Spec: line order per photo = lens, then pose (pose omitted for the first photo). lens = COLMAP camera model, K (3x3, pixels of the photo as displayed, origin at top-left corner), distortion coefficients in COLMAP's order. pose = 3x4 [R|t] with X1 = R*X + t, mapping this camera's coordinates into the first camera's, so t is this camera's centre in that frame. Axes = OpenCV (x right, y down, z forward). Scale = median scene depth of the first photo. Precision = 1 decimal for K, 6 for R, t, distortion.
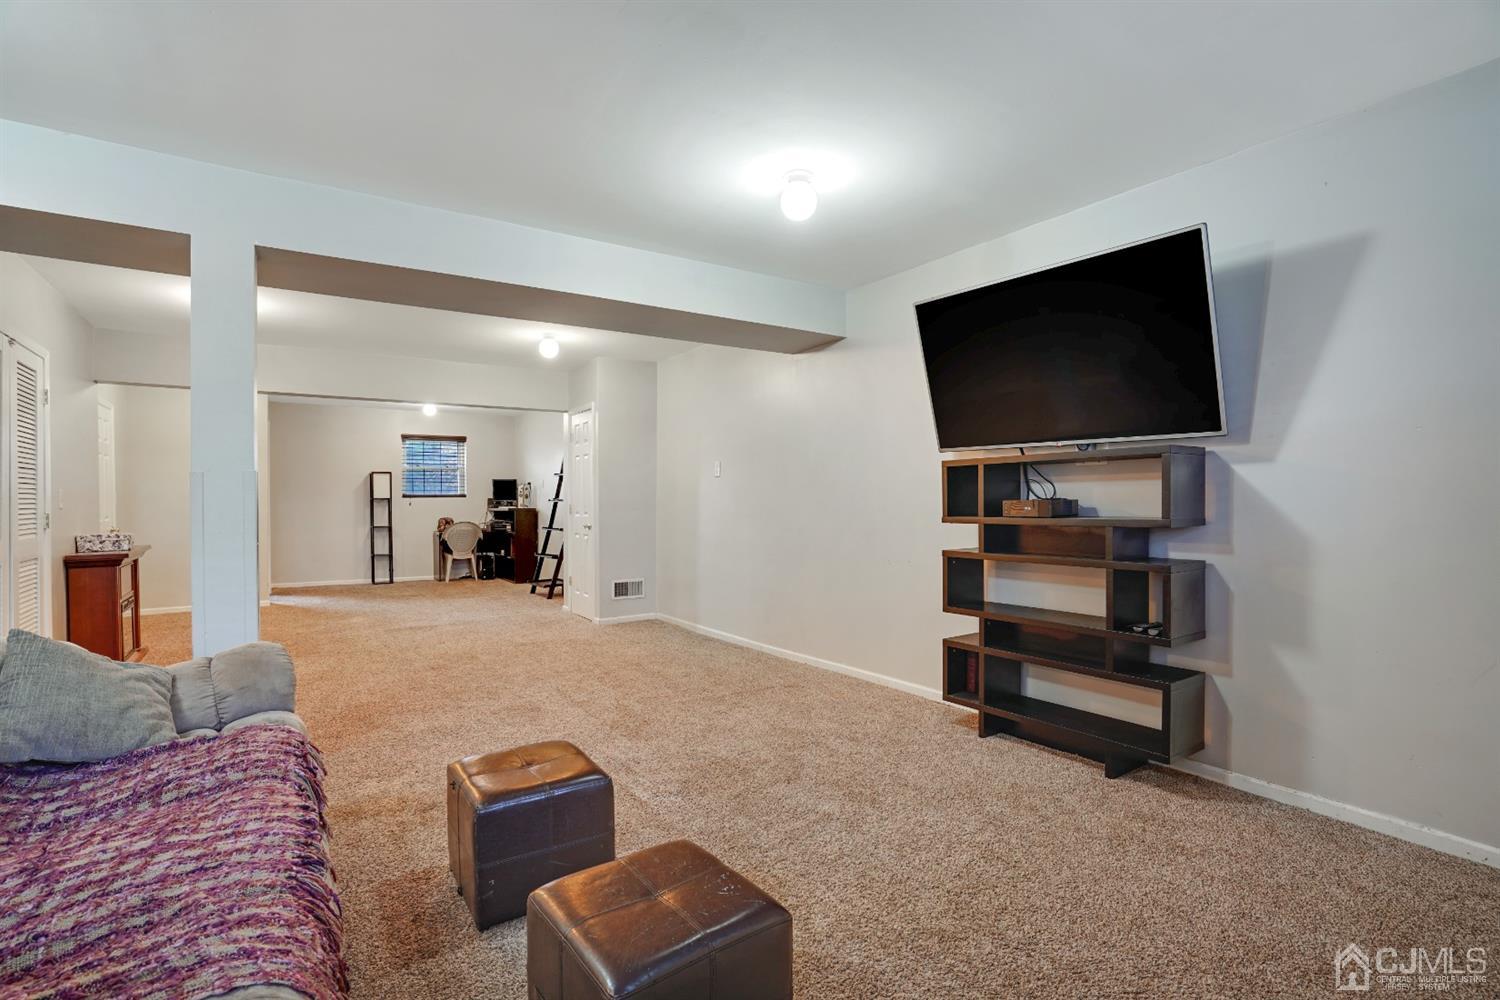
lens RADIAL K [[670.5, 0, 720.9], [0, 670.5, 500.9], [0, 0, 1]] dist [-0.049855, 0.018378]
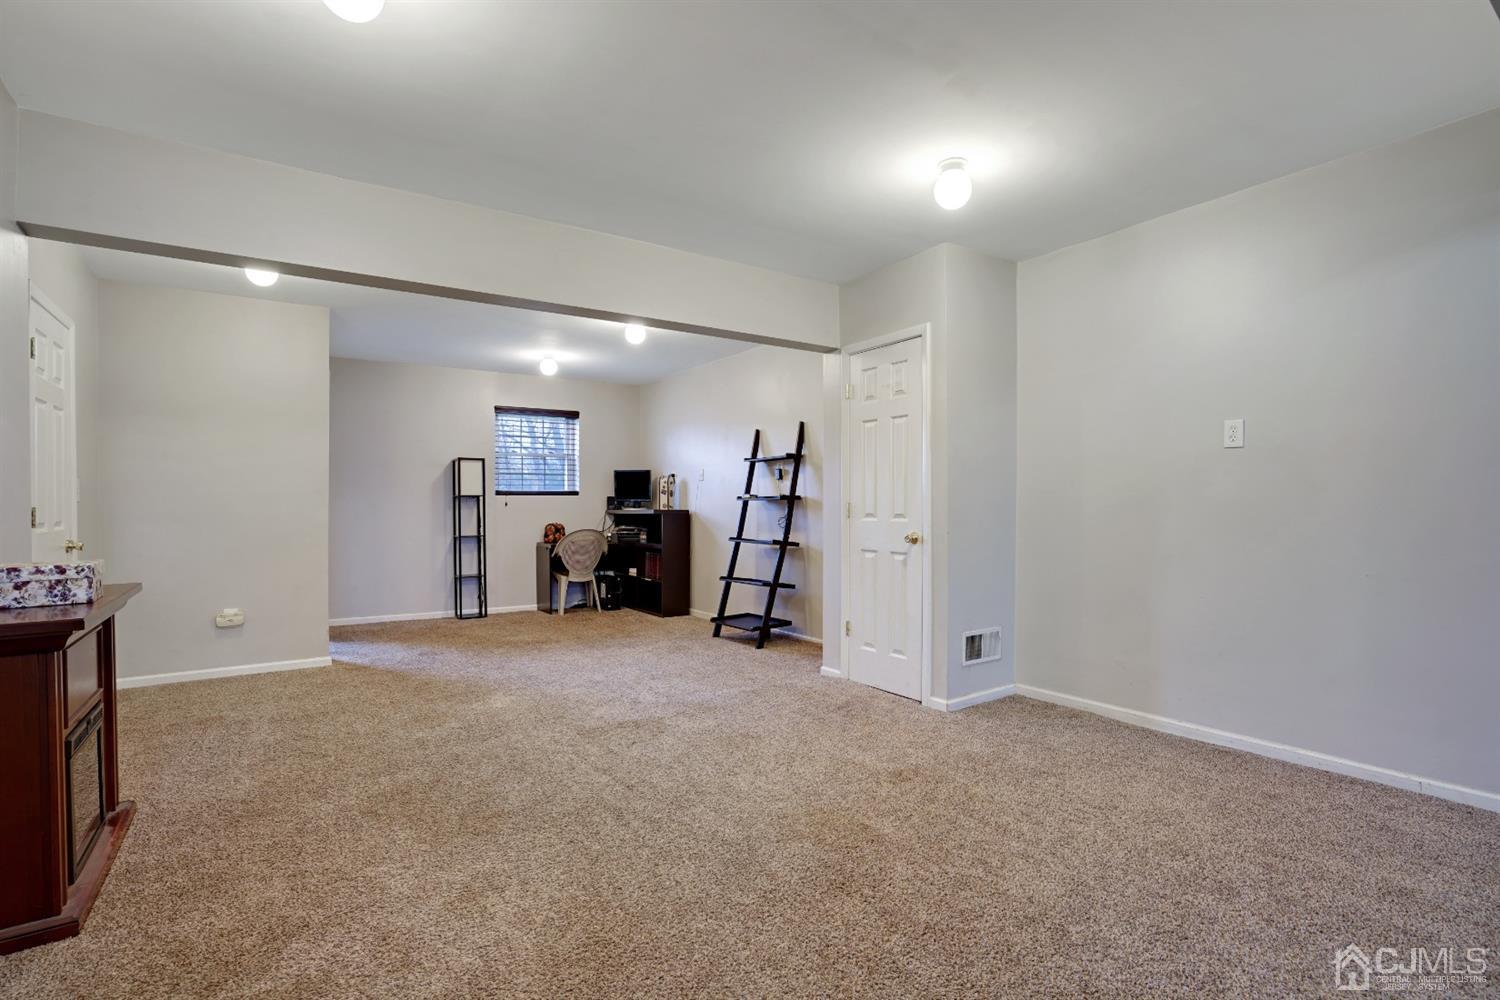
lens RADIAL K [[695.4, 0, 746.7], [0, 695.4, 506.3], [0, 0, 1]] dist [-0.055172, 0.020594]
pose [[0.999749, 0.001664, 0.022346, -0.235286], [-0.001702, 0.999997, 0.001673, 0.005779], [-0.022343, -0.001711, 0.999749, 0.265029]]
